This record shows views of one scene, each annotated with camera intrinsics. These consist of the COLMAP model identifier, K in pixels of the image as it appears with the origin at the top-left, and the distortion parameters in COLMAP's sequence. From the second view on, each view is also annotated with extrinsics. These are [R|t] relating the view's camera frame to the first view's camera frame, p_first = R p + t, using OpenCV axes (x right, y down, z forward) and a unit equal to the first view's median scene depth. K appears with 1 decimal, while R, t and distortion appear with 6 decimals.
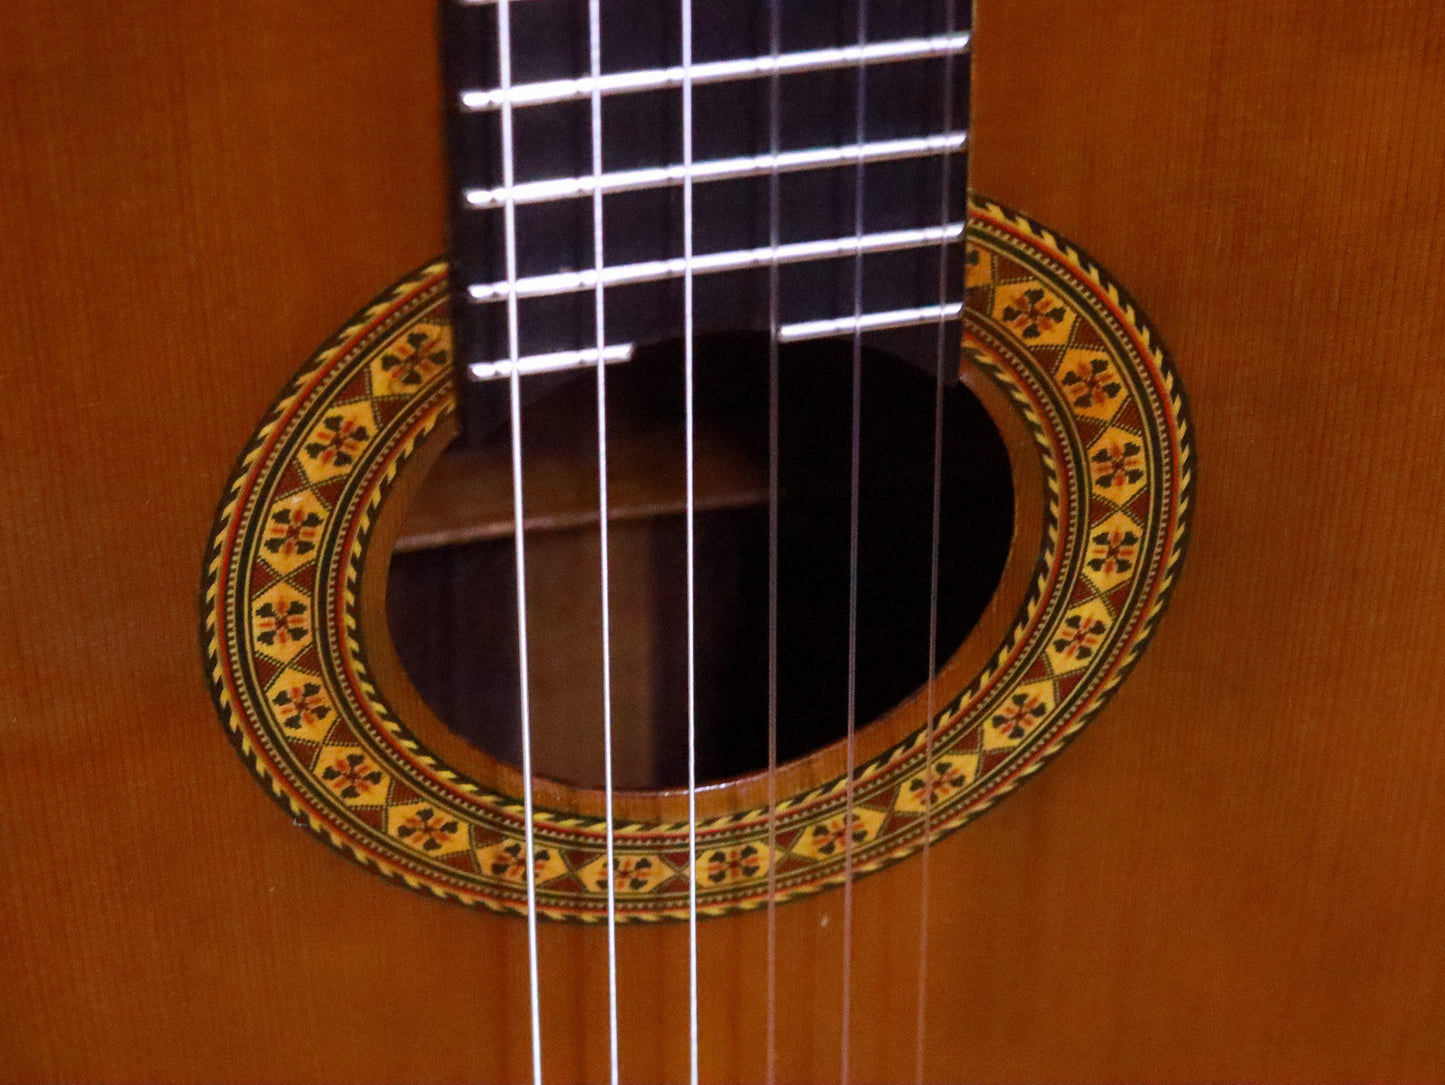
lens RADIAL K [[4102.6, 0, 722.5], [0, 4102.6, 542.5], [0, 0, 1]] dist [-0.141527, -0.524302]
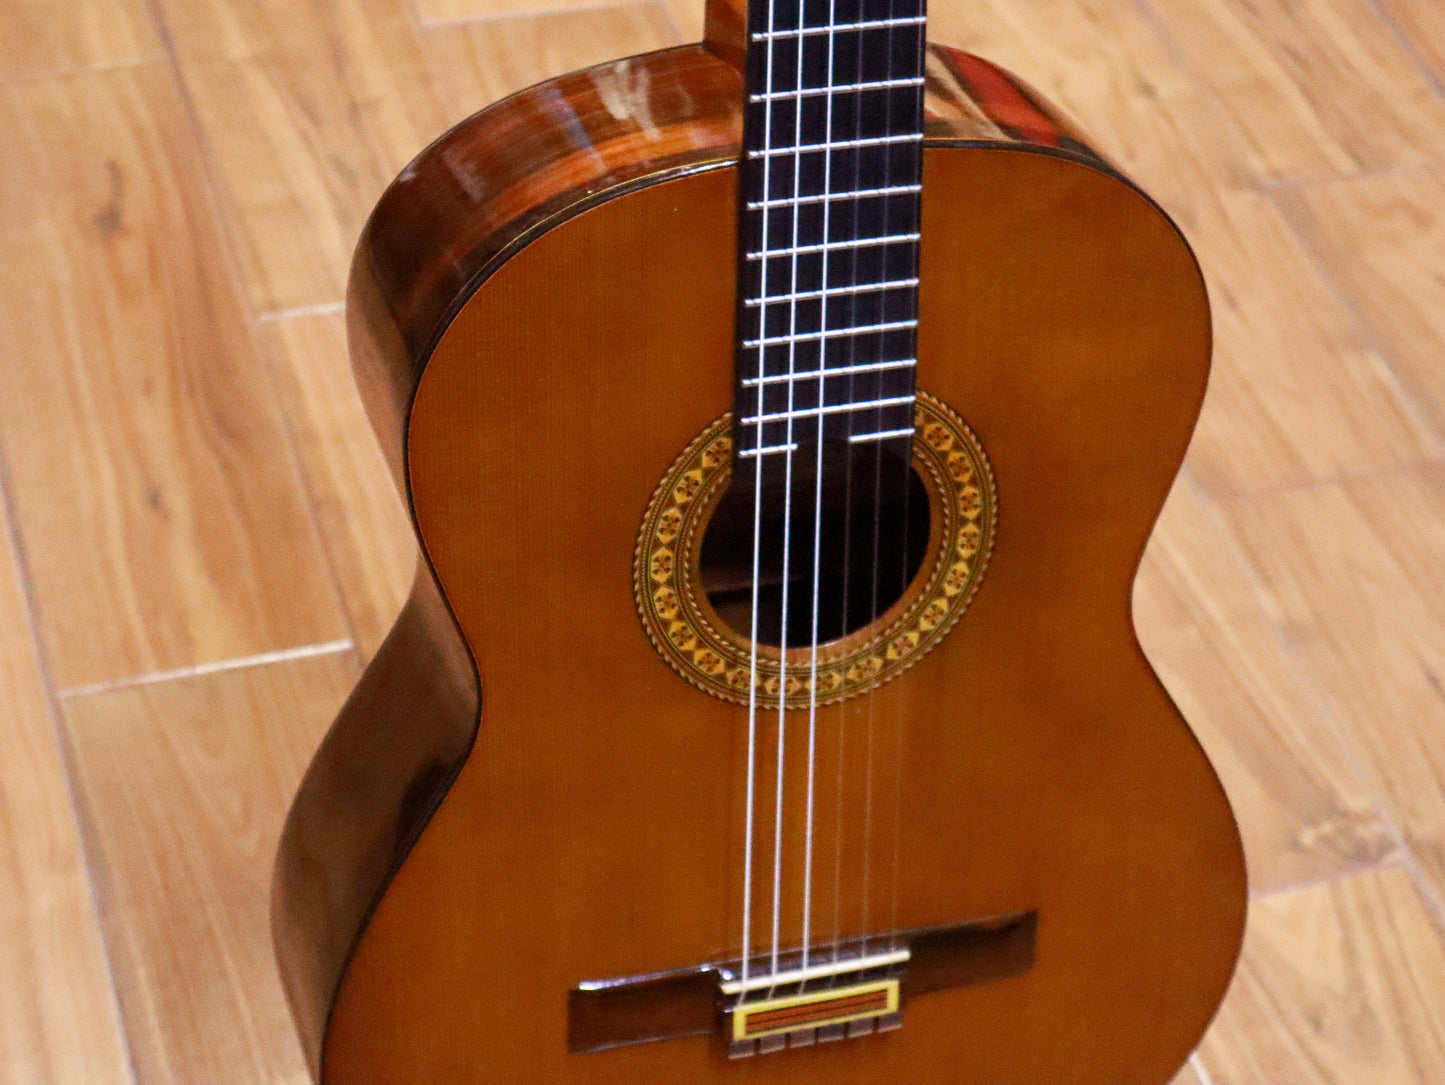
lens RADIAL K [[3210.8, 0, 722.5], [0, 3210.8, 542.5], [0, 0, 1]] dist [-0.140258, -0.046202]
pose [[0.995640, -0.037121, 0.085570, -0.240082], [0.053700, 0.978230, -0.200455, 0.412742], [-0.076266, 0.204177, 0.975959, -0.999020]]
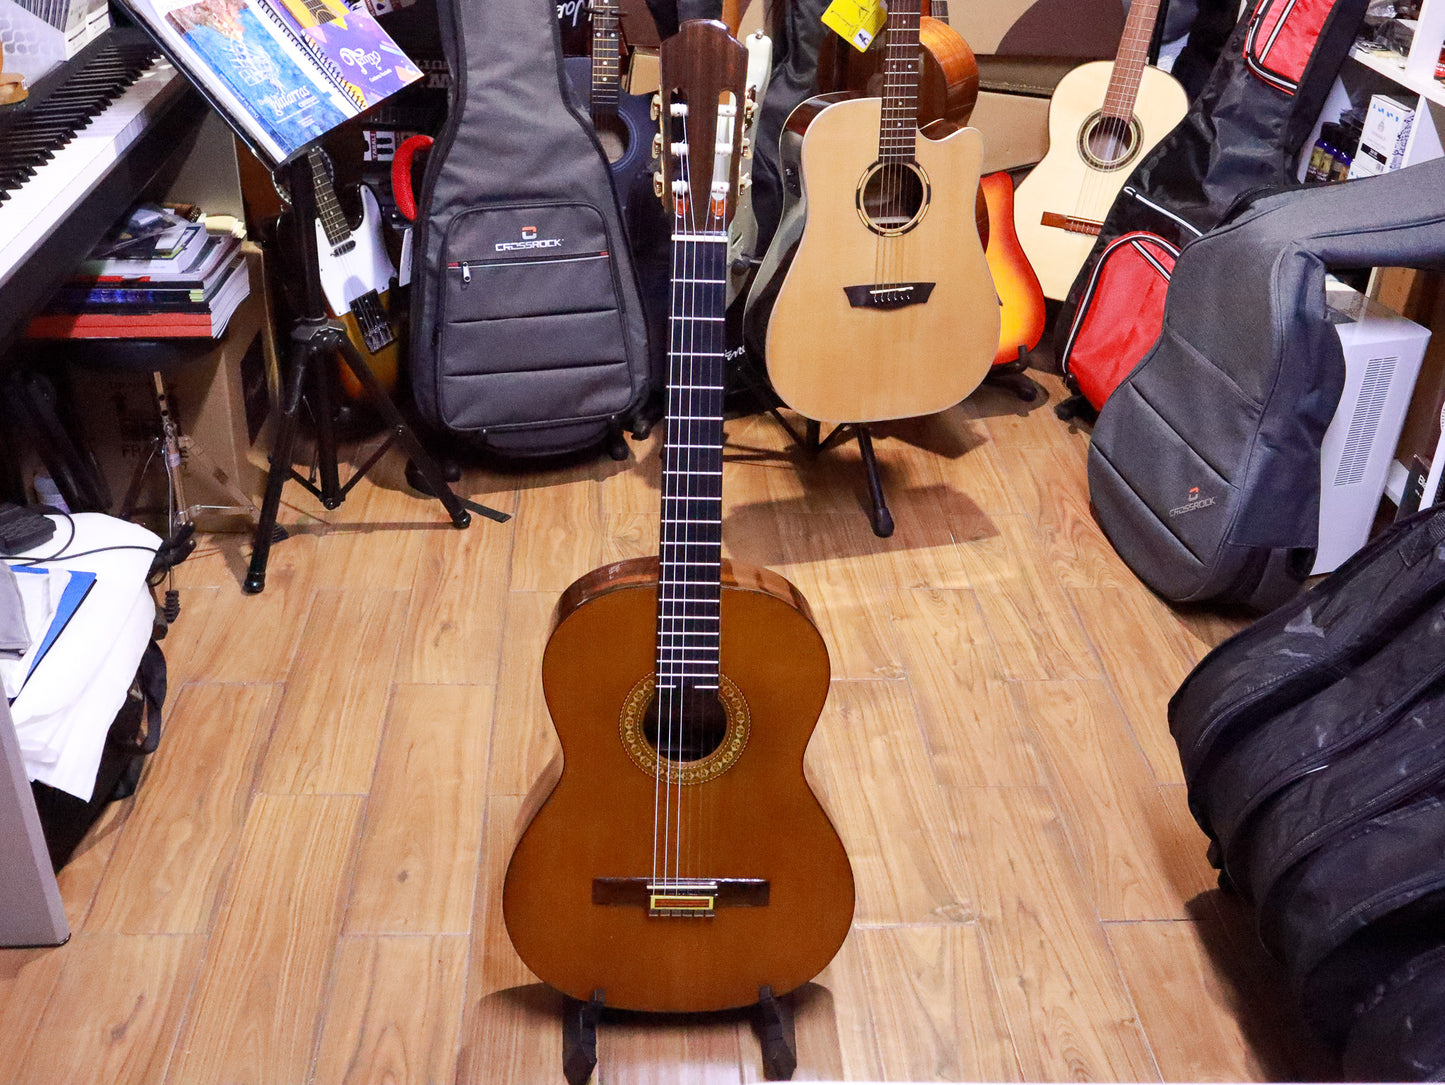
lens RADIAL K [[1519.3, 0, 722.5], [0, 1519.3, 542.5], [0, 0, 1]] dist [-0.039743, 0.031516]
pose [[0.988316, 0.072721, -0.133954, 0.419861], [-0.123961, 0.894861, -0.428786, 0.908885], [0.088688, 0.440381, 0.893420, -1.675497]]
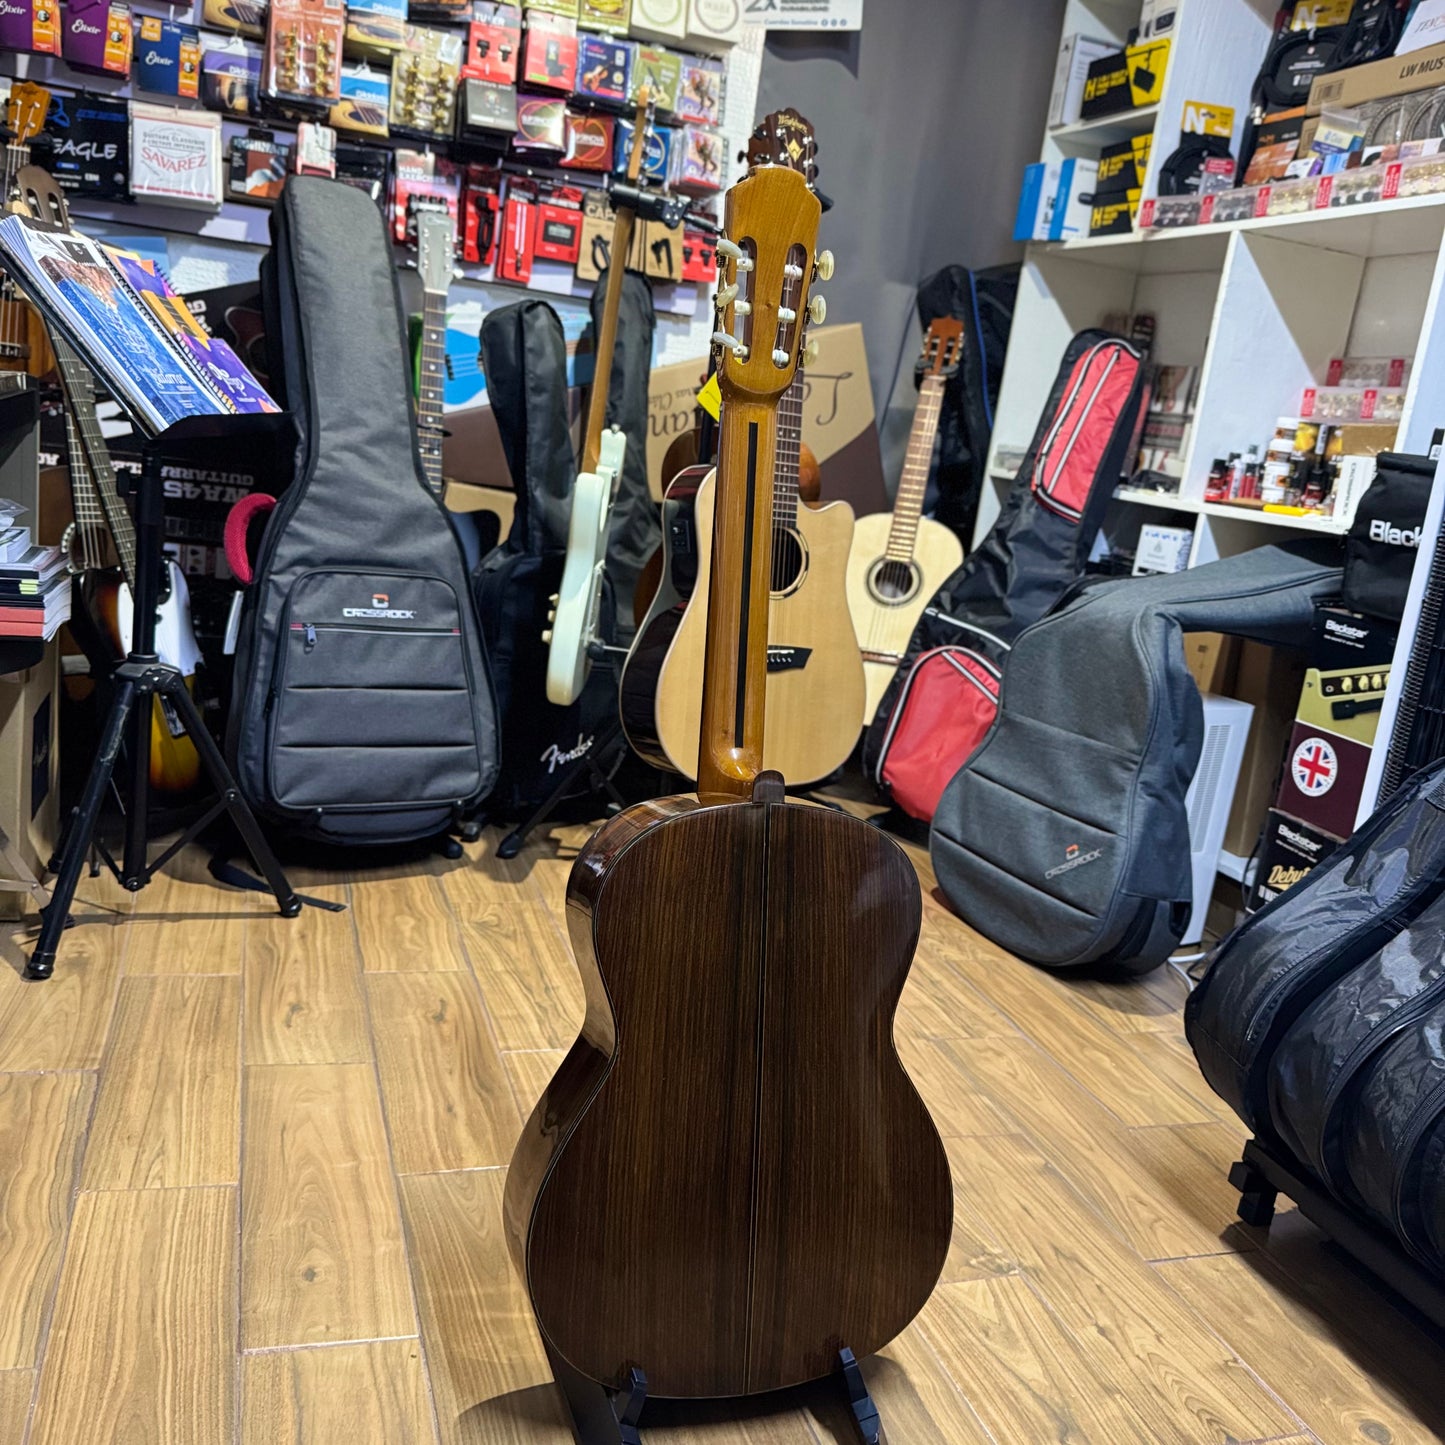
lens RADIAL K [[1358.5, 0, 722.5], [0, 1358.5, 722.5], [0, 0, 1]] dist [0.177666, -0.385685]
pose [[0.990926, 0.056944, 0.121748, -0.344041], [0.040474, 0.737351, -0.674296, 1.126686], [-0.128168, 0.673105, 0.728356, -0.776690]]
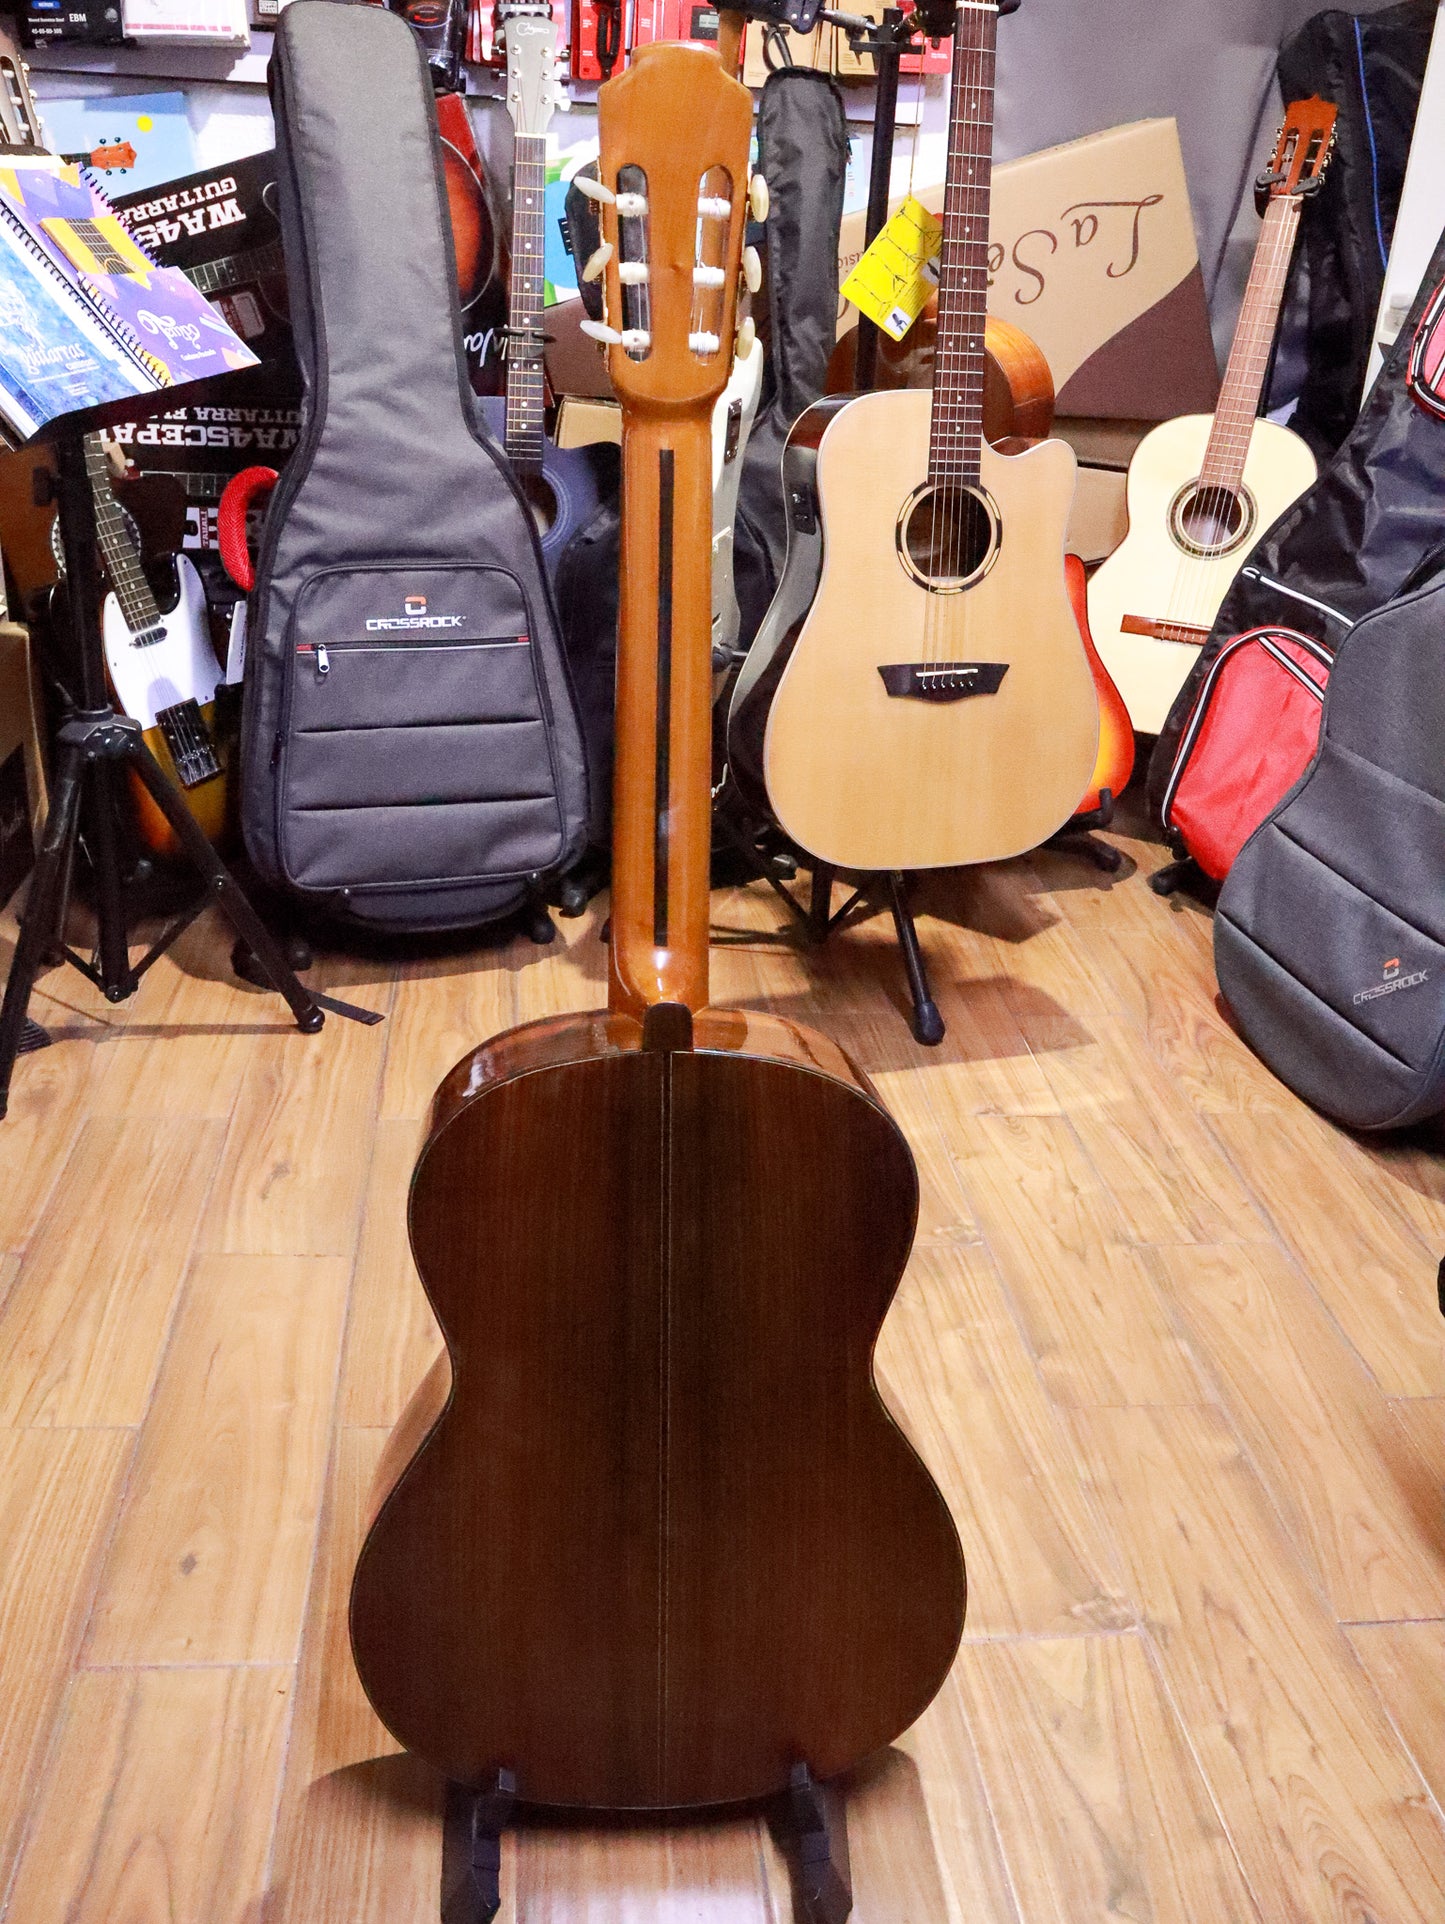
lens RADIAL K [[1803.7, 0, 722.5], [0, 1803.7, 962.0], [0, 0, 1]] dist [-0.073291, 0.072859]
pose [[0.993207, 0.058456, -0.100611, 0.217398], [-0.102440, 0.849358, -0.517780, 0.690976], [0.055187, 0.524570, 0.849577, -0.796030]]
